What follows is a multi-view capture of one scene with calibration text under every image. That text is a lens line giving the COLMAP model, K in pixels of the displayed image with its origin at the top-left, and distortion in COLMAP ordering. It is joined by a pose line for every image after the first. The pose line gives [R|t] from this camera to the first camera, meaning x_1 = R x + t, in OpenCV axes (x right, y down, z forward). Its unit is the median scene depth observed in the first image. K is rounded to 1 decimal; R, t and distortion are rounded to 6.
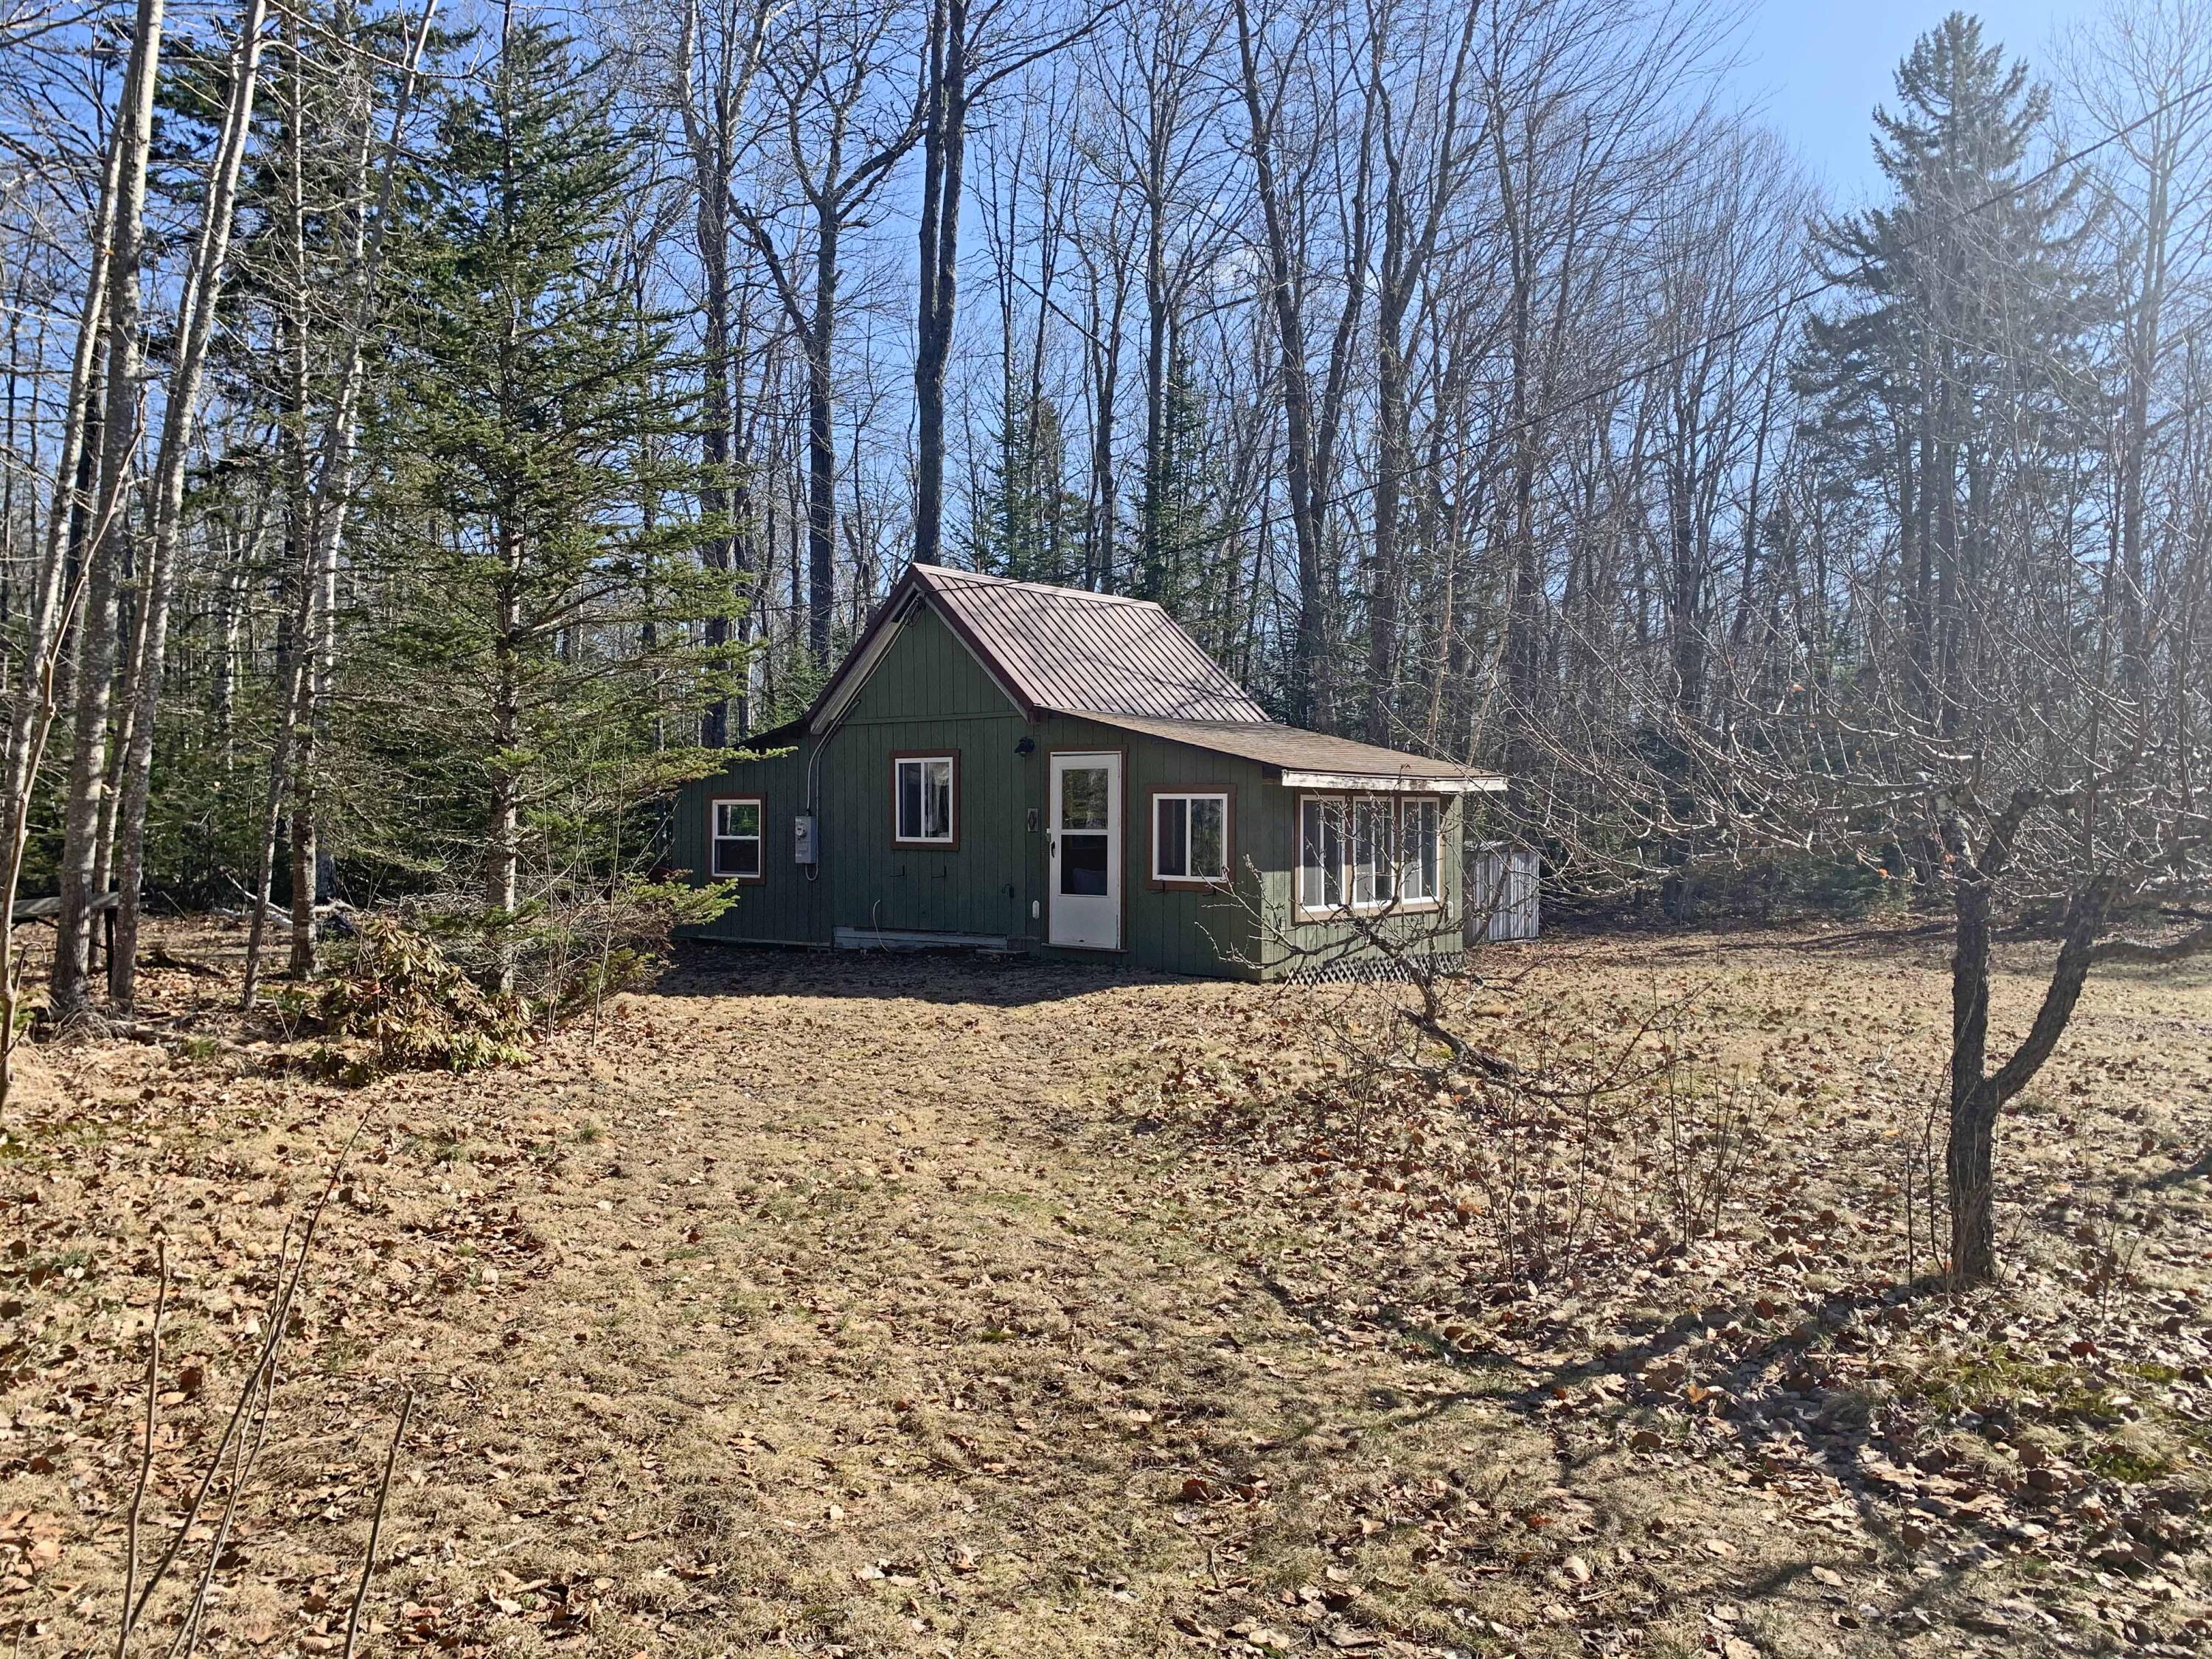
lens RADIAL K [[1688.8, 0, 1079.5], [0, 1688.8, 818.3], [0, 0, 1]] dist [0.020270, -0.031303]
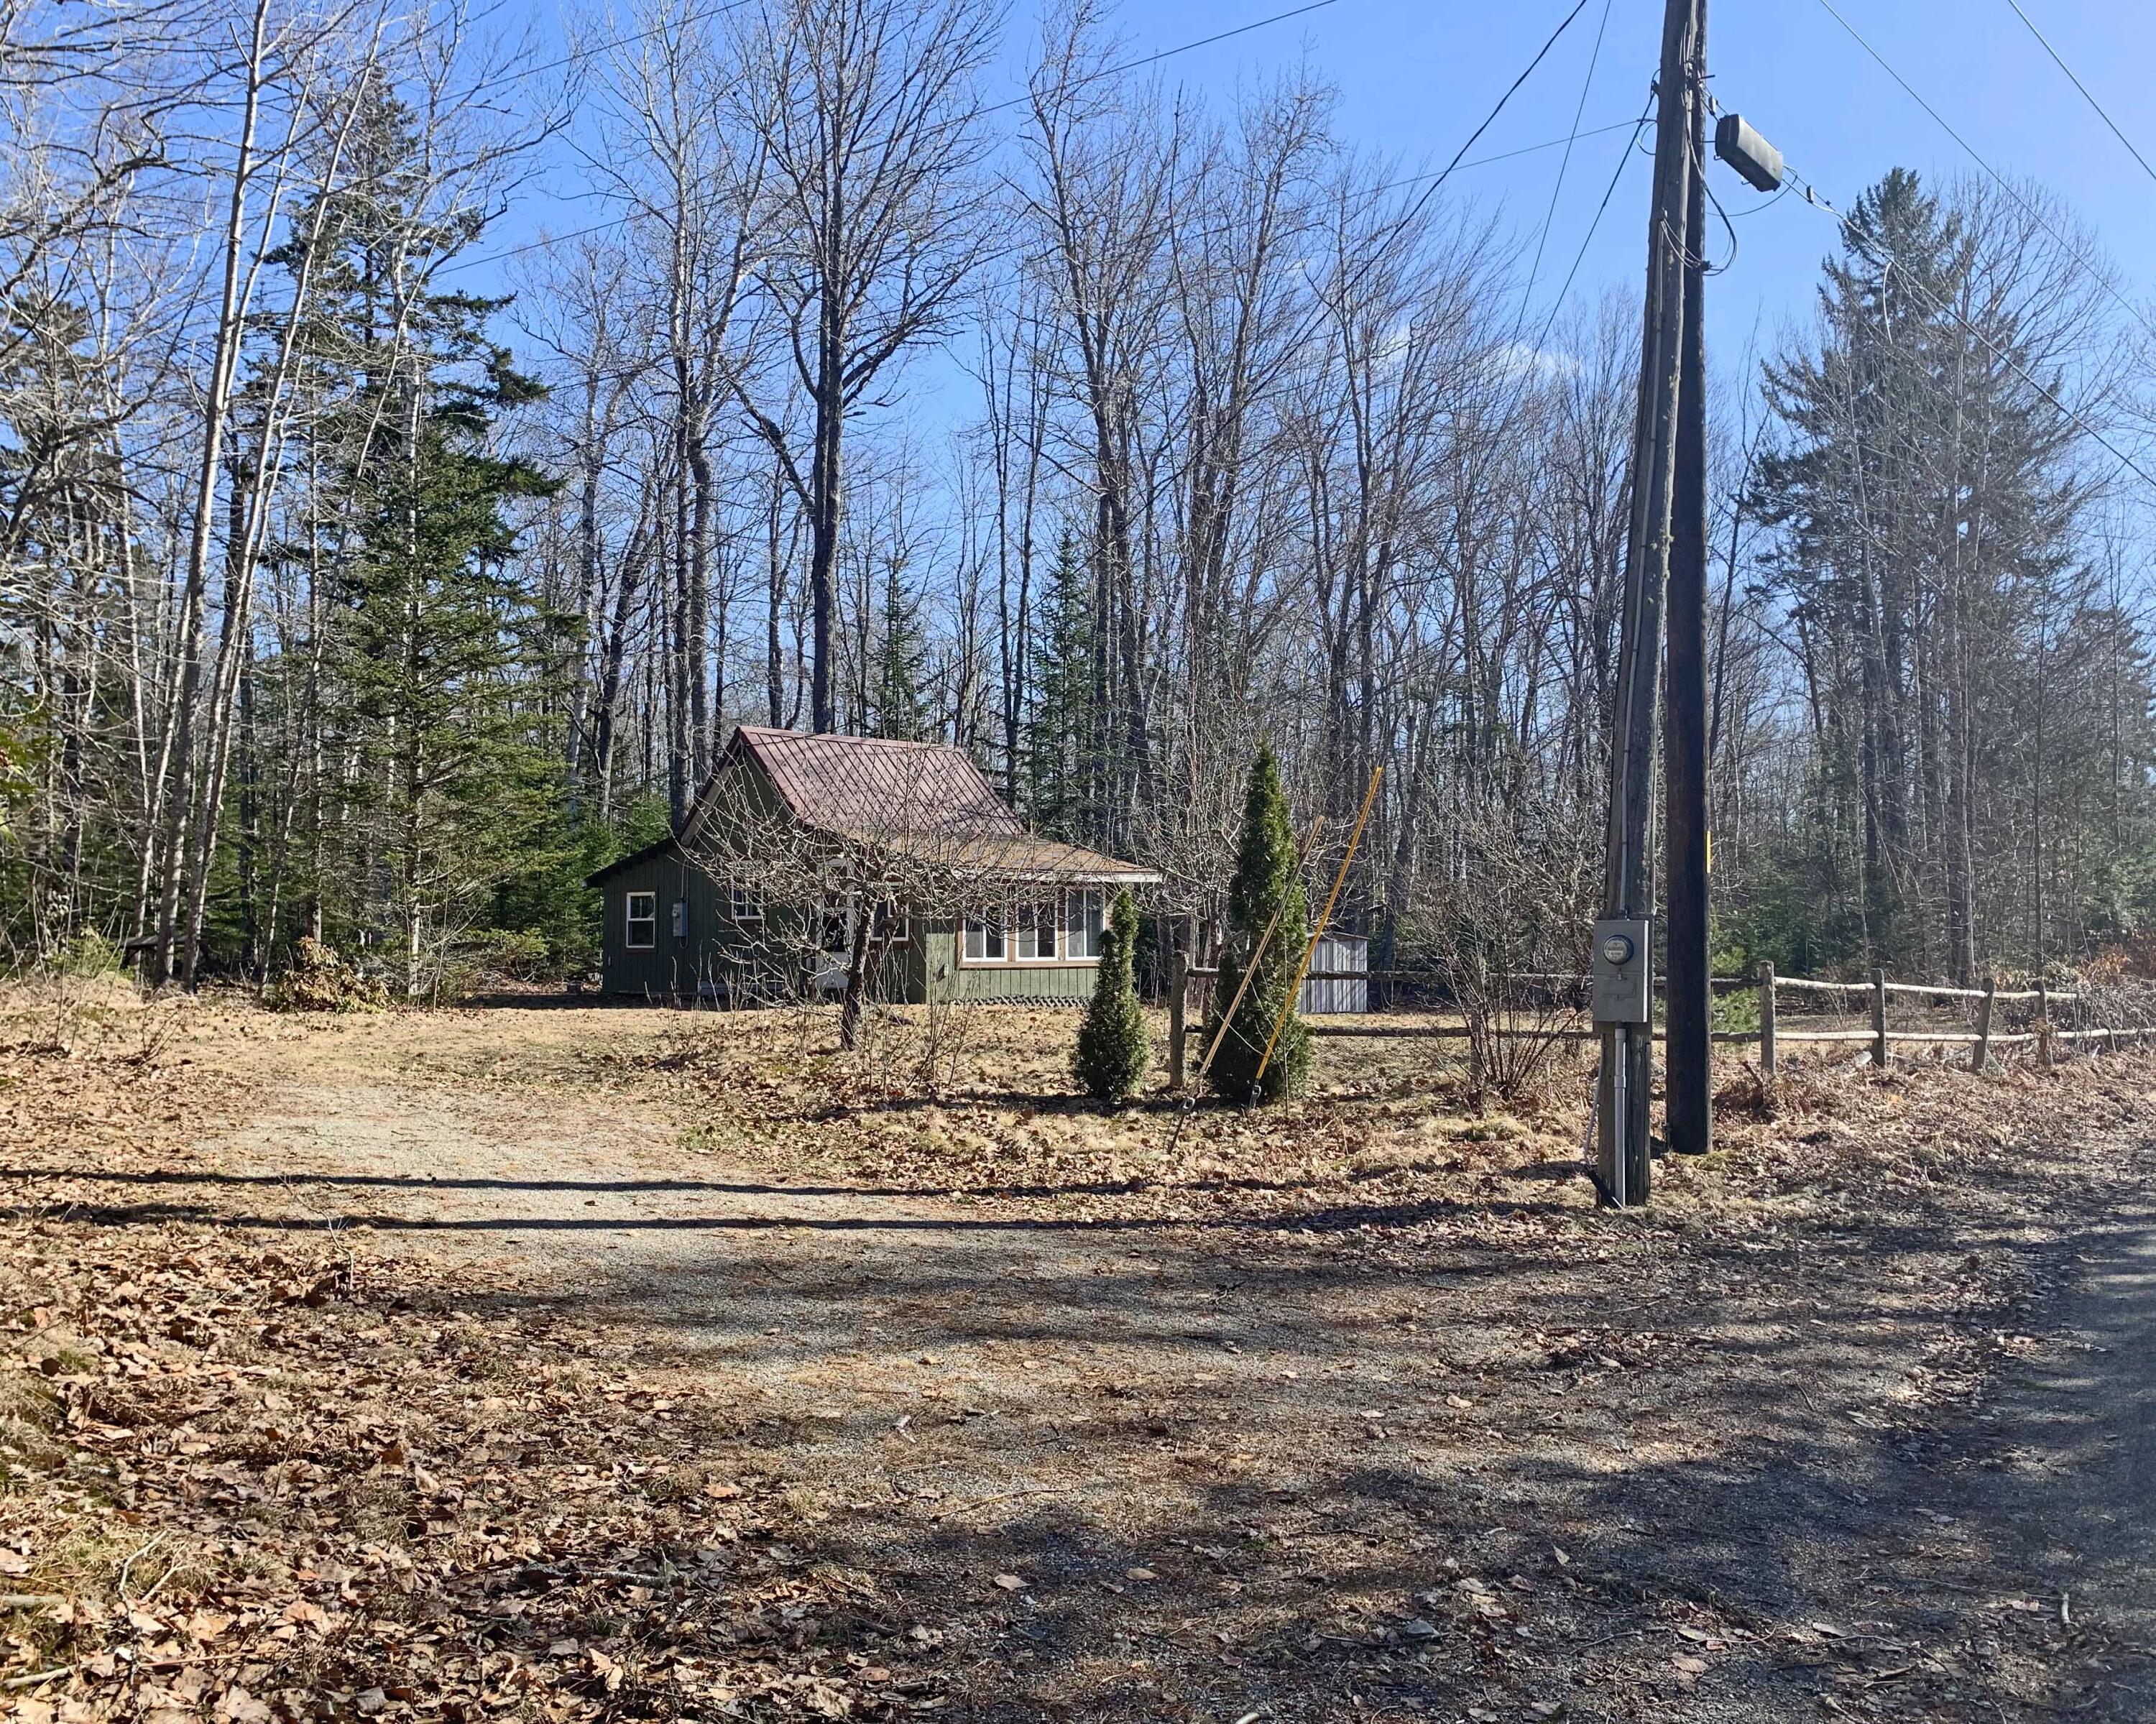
lens RADIAL K [[1795.2, 0, 1077.7], [0, 1795.2, 860.7], [0, 0, 1]] dist [0.009508, 0.000924]
pose [[0.994641, -0.005181, -0.103258, 0.345663], [0.000655, 0.999039, -0.043819, 0.031713], [0.103385, 0.043516, 0.993689, -0.488599]]
